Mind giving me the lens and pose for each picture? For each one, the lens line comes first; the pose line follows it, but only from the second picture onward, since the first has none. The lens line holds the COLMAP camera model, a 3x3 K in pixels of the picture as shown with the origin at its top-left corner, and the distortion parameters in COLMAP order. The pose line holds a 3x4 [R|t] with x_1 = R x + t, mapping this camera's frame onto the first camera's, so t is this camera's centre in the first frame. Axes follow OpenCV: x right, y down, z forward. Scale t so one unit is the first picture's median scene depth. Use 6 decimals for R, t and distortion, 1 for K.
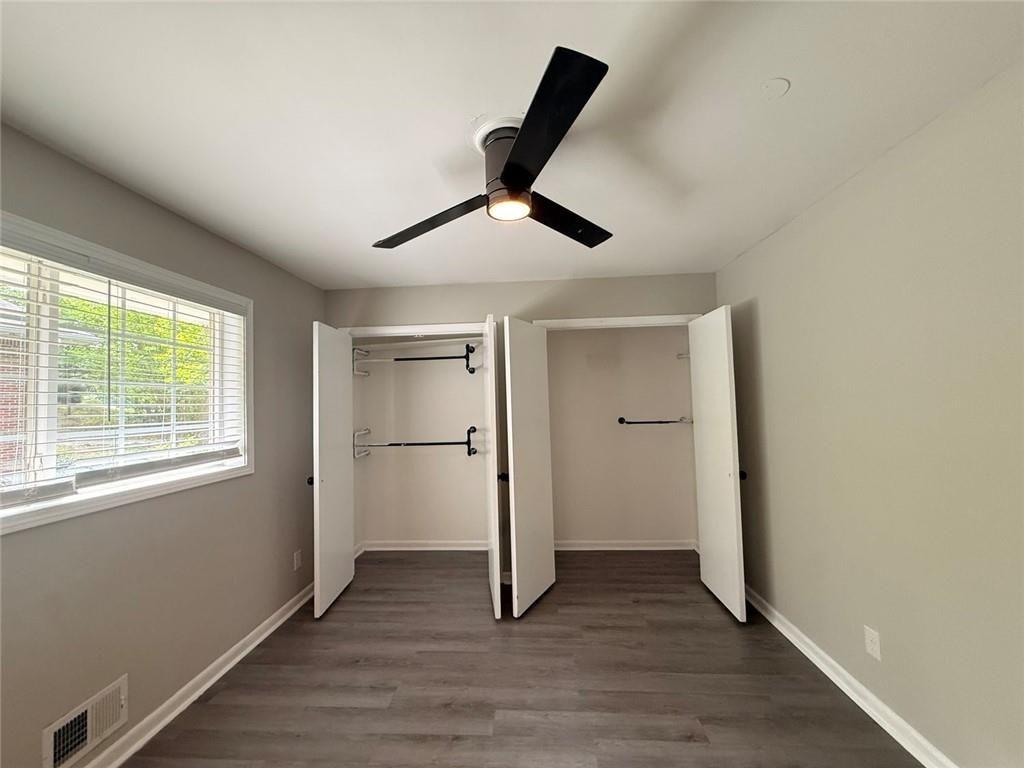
lens RADIAL K [[408.5, 0, 505.7], [0, 408.5, 385.0], [0, 0, 1]] dist [0.003189, -0.000390]
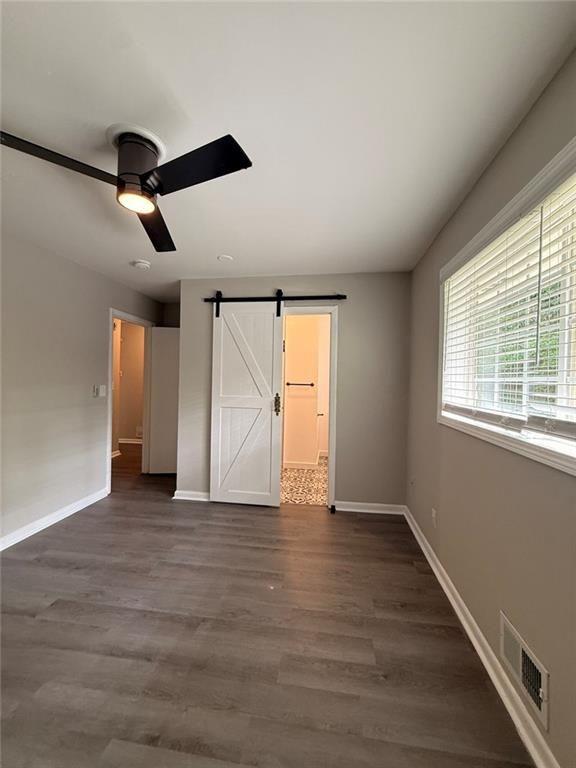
lens RADIAL K [[306.4, 0, 293.0], [0, 306.4, 379.2], [0, 0, 1]] dist [0.003189, -0.000390]
pose [[-0.997915, 0.012186, 0.063384, -0.425453], [0.009221, 0.998859, -0.046862, 0.122977], [-0.063883, -0.046180, -0.996888, 1.520589]]
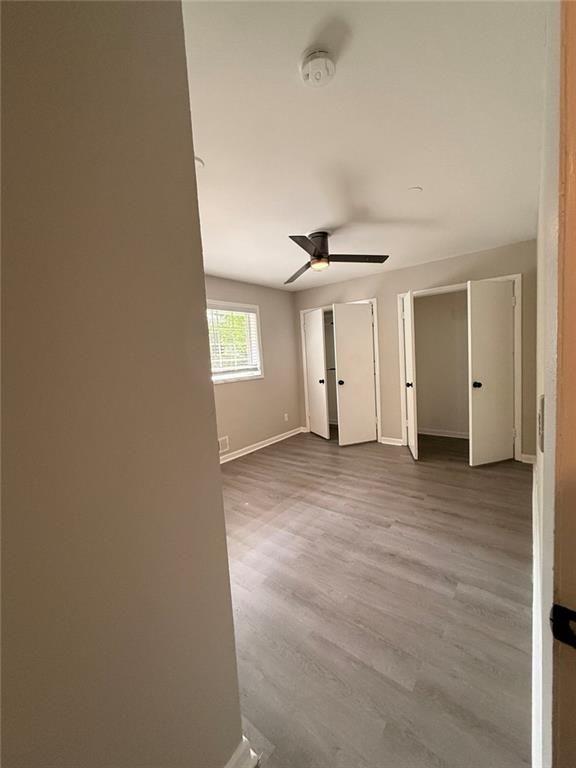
lens RADIAL K [[306.4, 0, 295.1], [0, 306.4, 378.2], [0, 0, 1]] dist [0.003189, -0.000390]
pose [[0.830972, 0.019667, -0.555967, 0.730443], [0.062637, 0.989713, 0.128629, -0.009790], [0.552777, -0.141711, 0.821191, -0.535445]]
